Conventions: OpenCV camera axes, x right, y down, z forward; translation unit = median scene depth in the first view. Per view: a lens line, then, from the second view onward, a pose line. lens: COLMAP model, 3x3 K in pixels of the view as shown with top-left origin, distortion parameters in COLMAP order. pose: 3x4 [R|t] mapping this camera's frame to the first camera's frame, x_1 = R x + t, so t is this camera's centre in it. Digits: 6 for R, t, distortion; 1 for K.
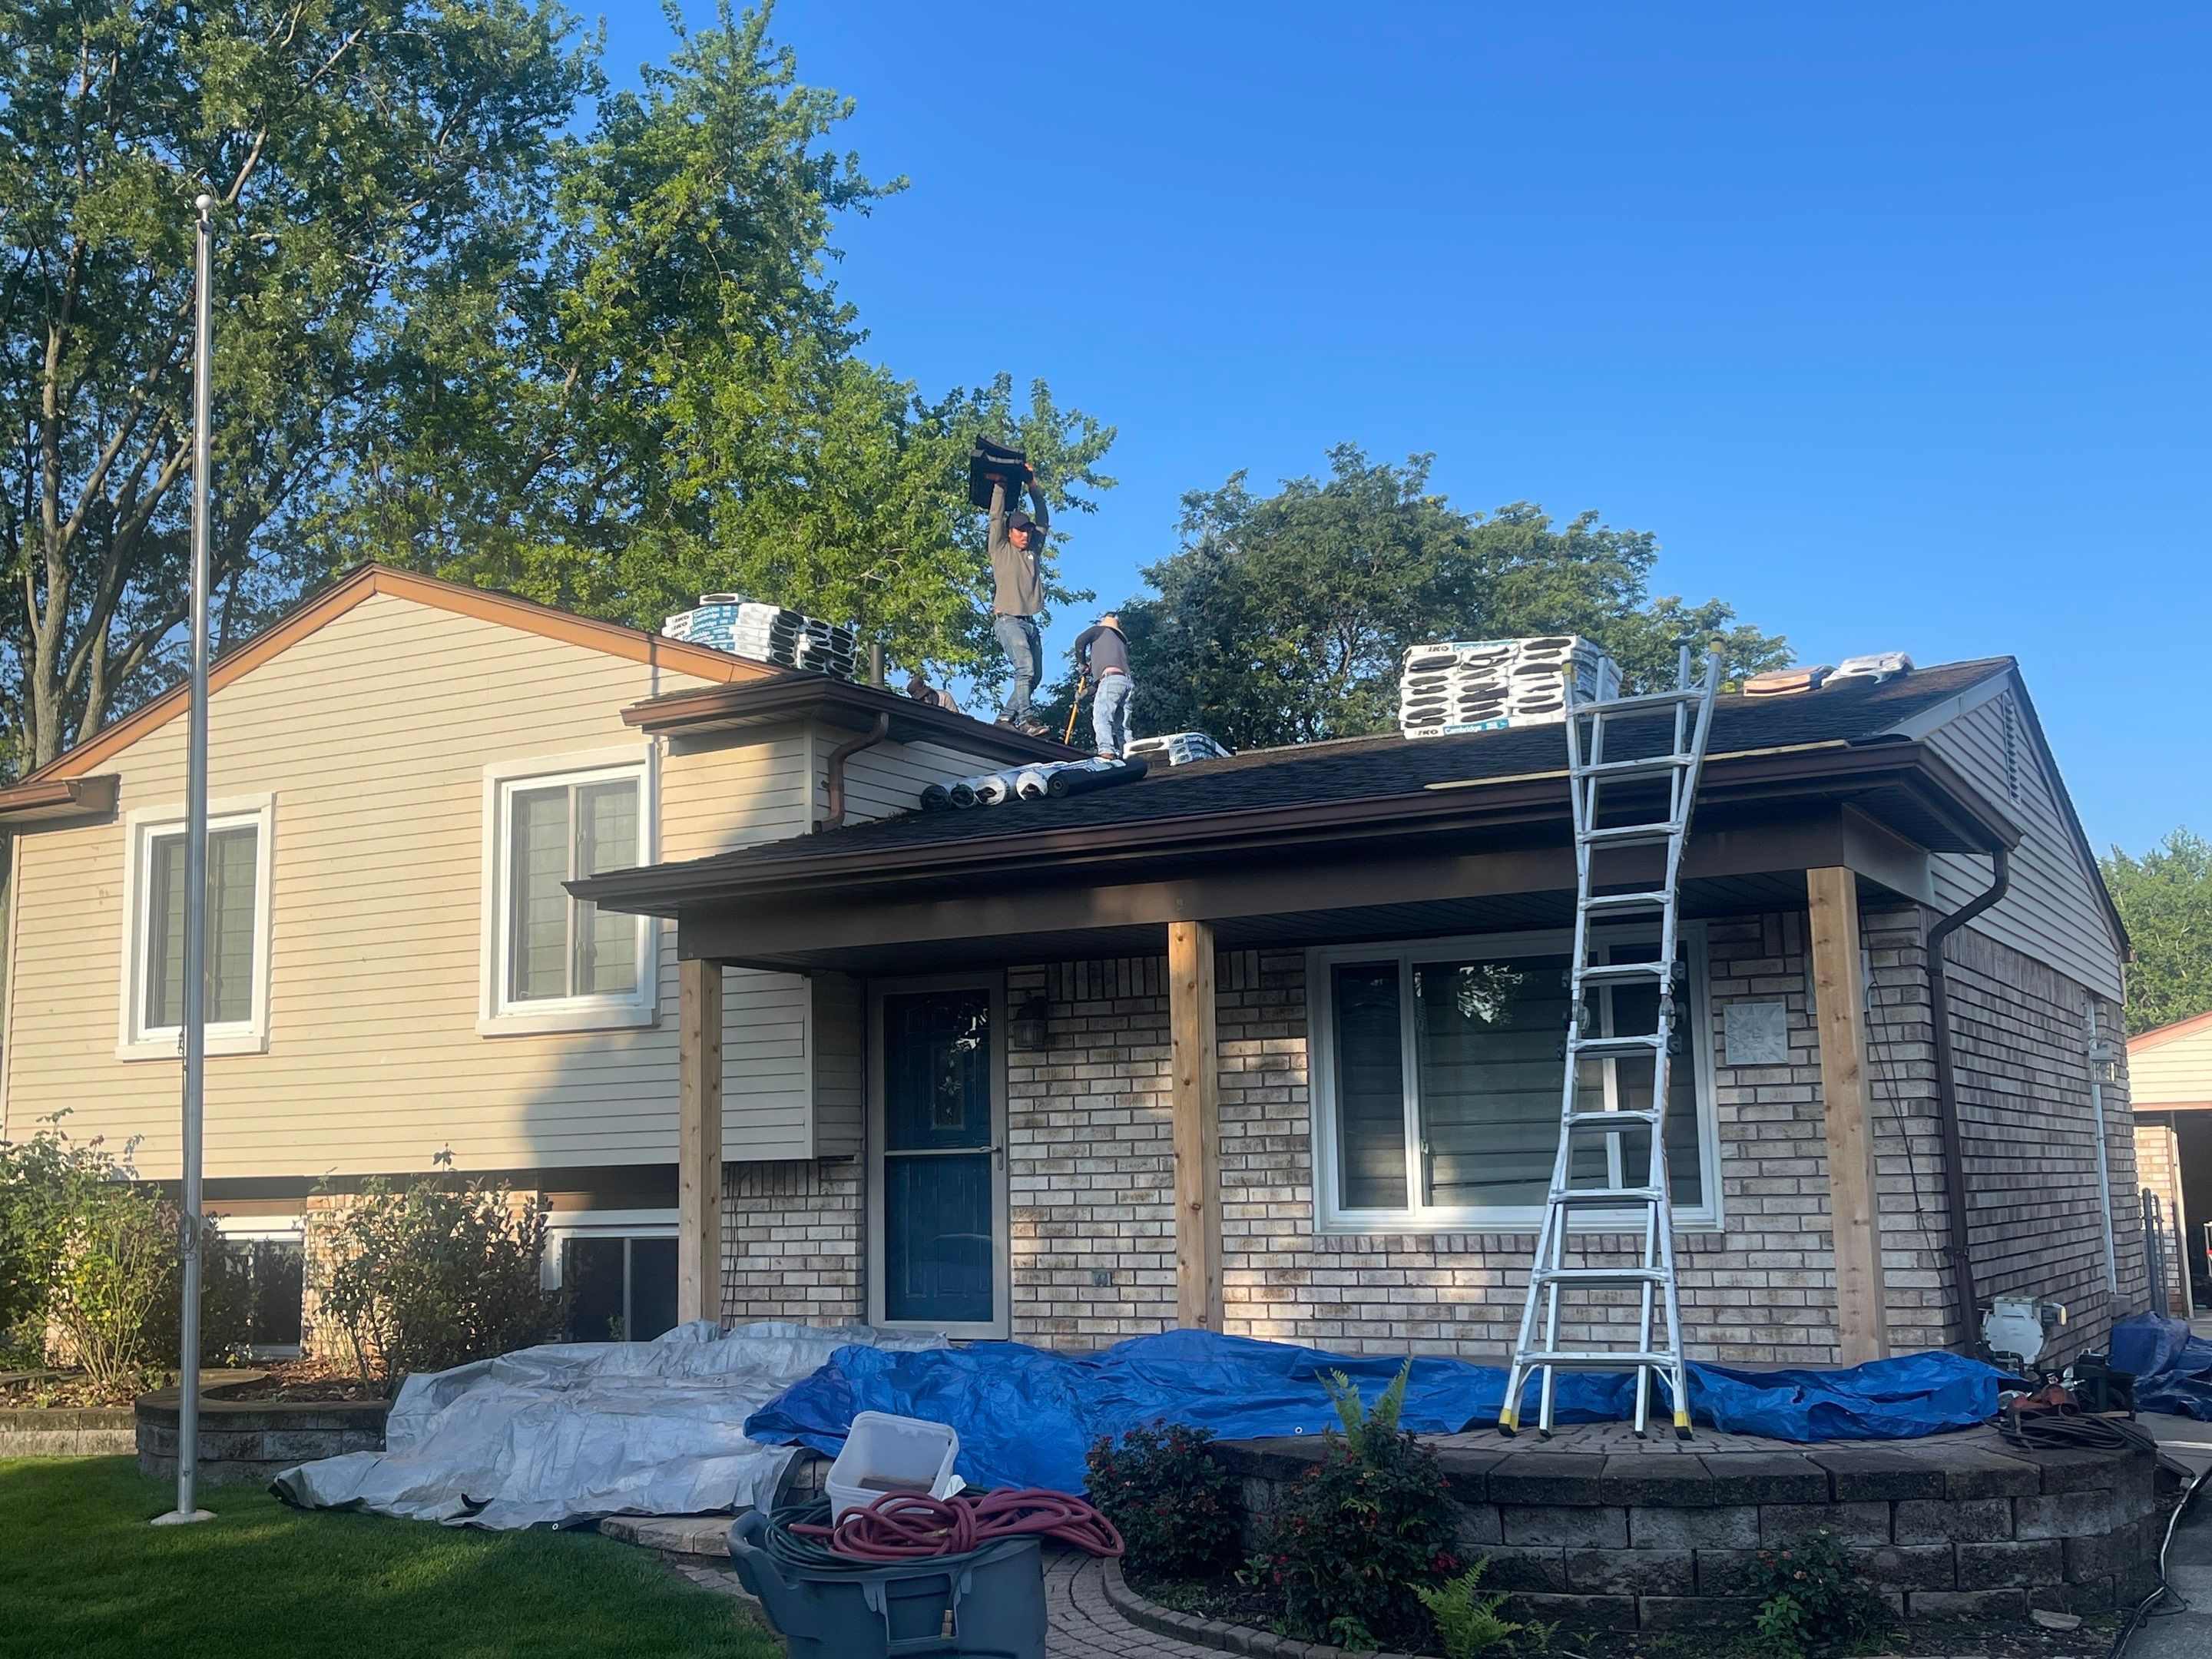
lens RADIAL K [[2408.6, 0, 1106.0], [0, 2408.6, 829.5], [0, 0, 1]] dist [0.016171, -0.004360]
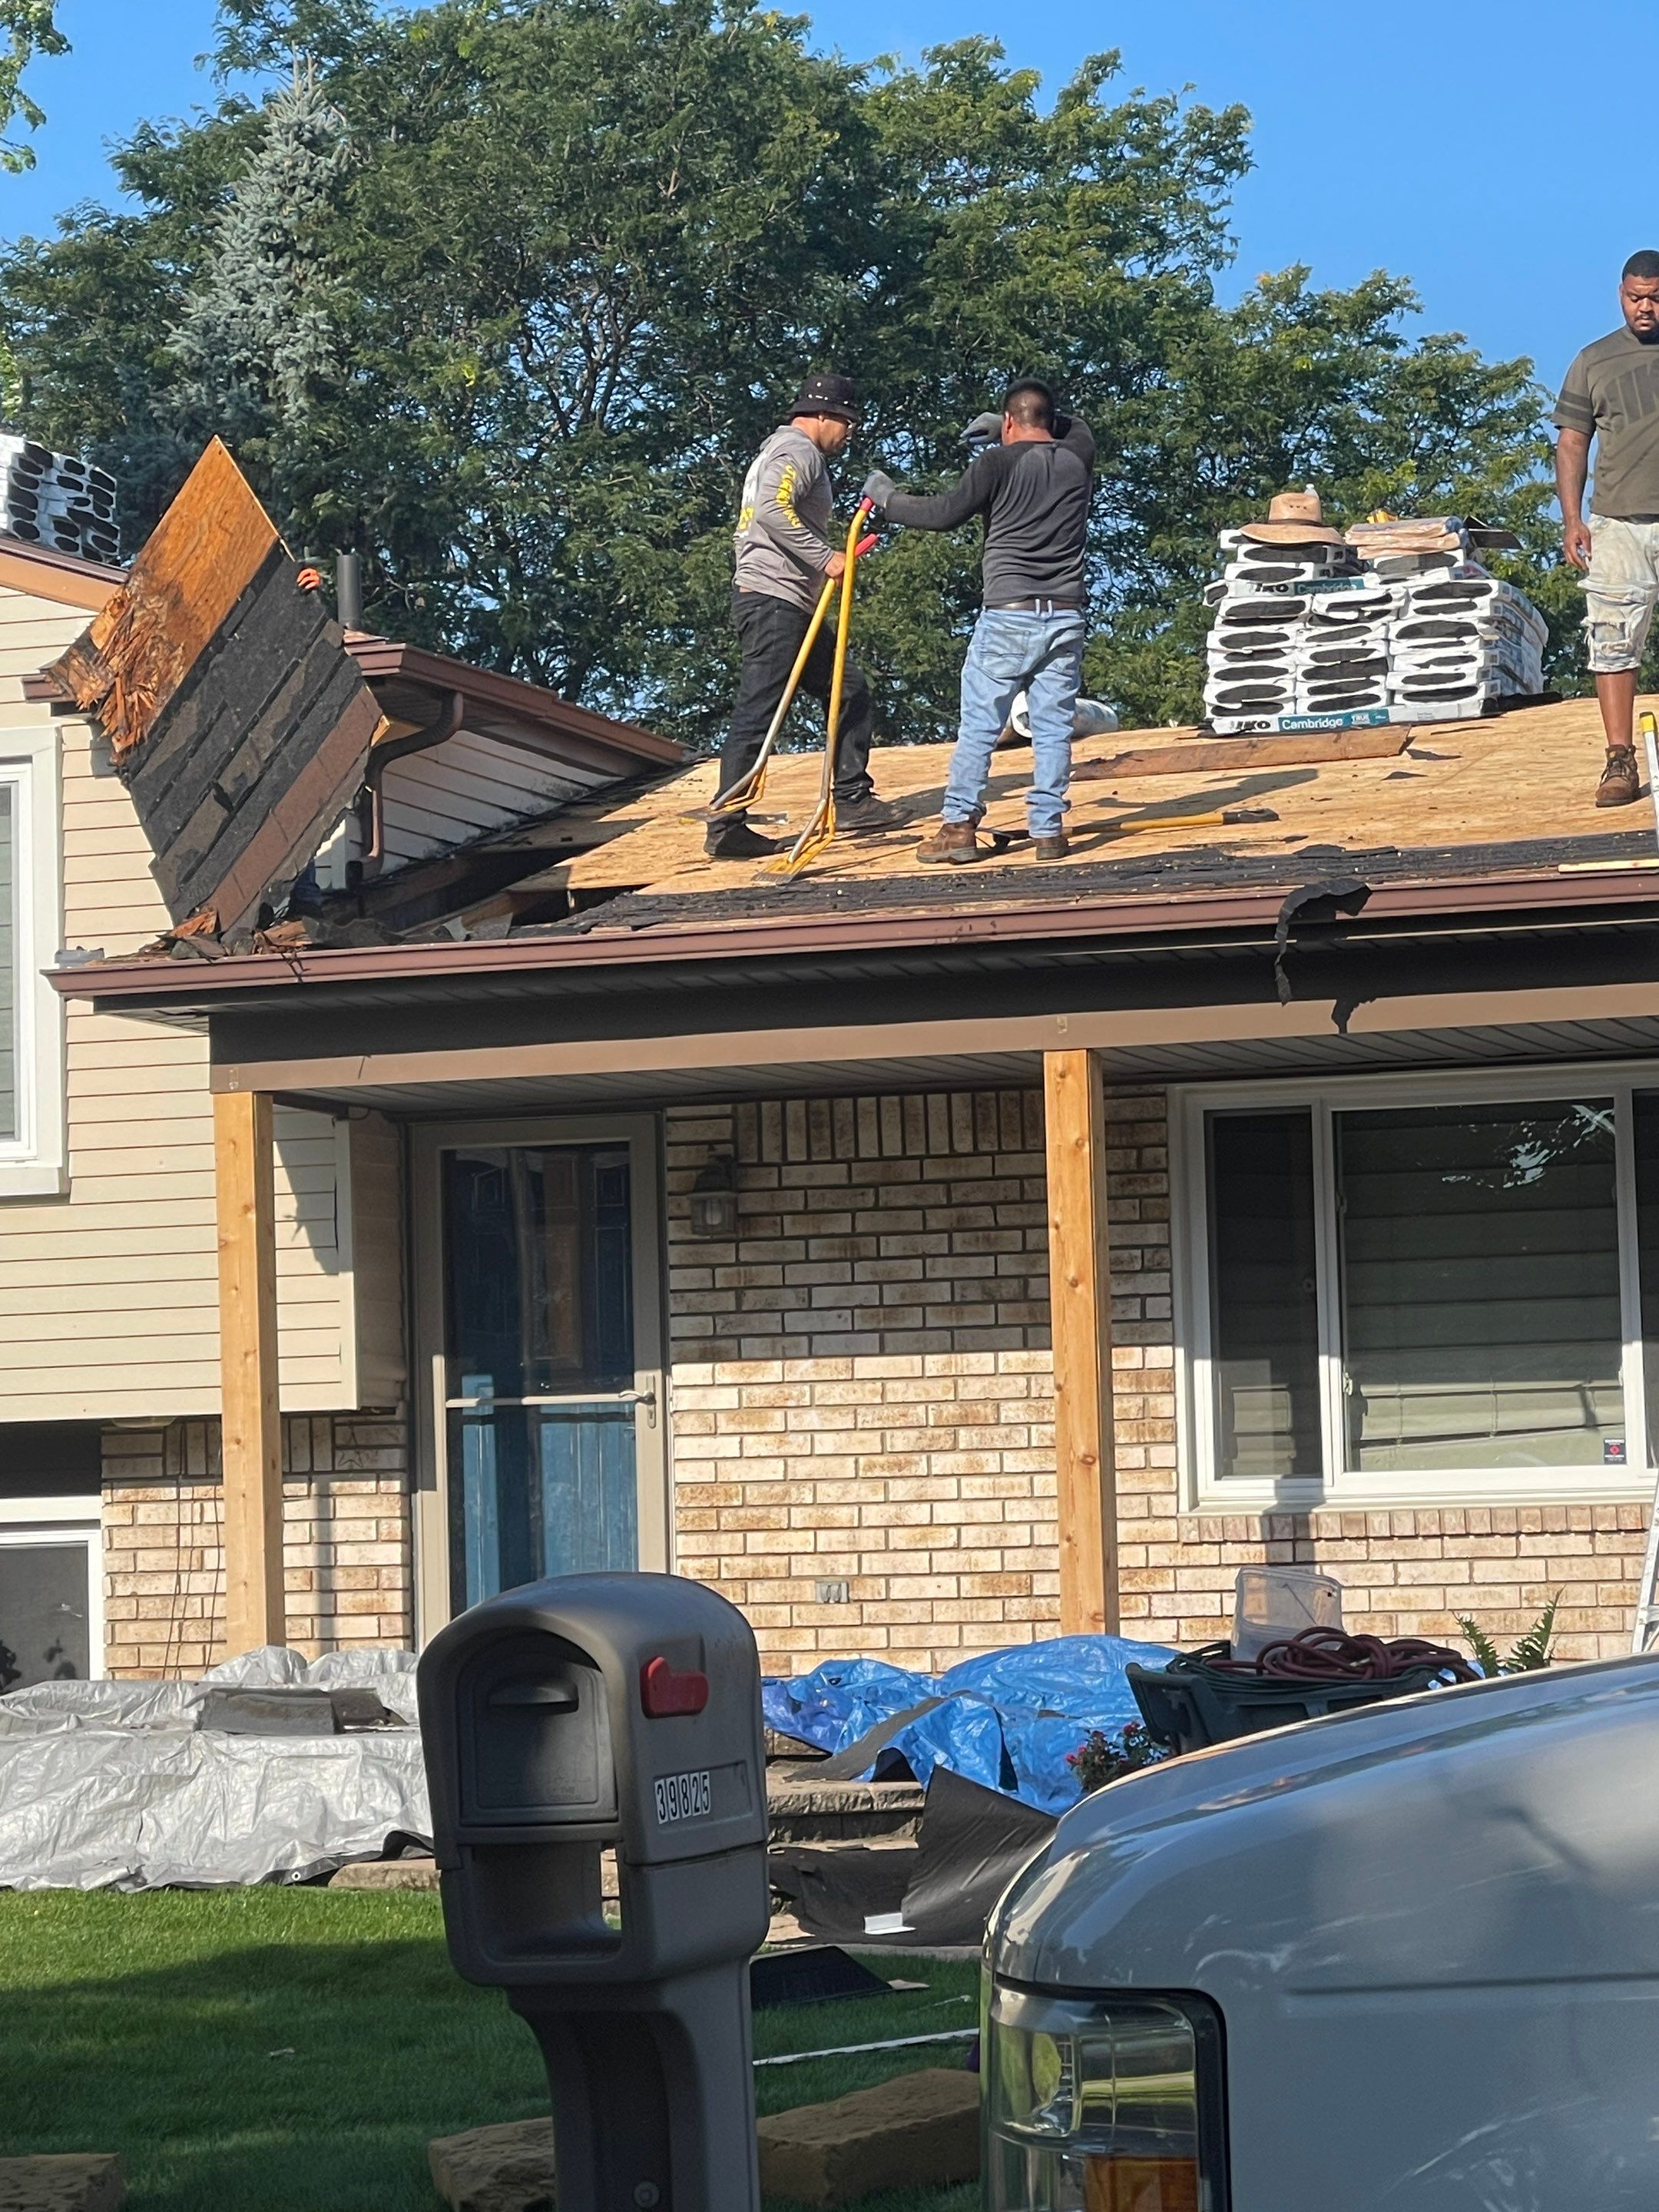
lens RADIAL K [[6457.0, 0, 829.5], [0, 6457.0, 1106.0], [0, 0, 1]] dist [-0.406489, 11.535577]
pose [[0.980184, 0.009630, 0.197857, -0.326629], [-0.022586, 0.997737, 0.063332, -0.050176], [-0.196800, -0.066546, 0.978183, -0.645240]]
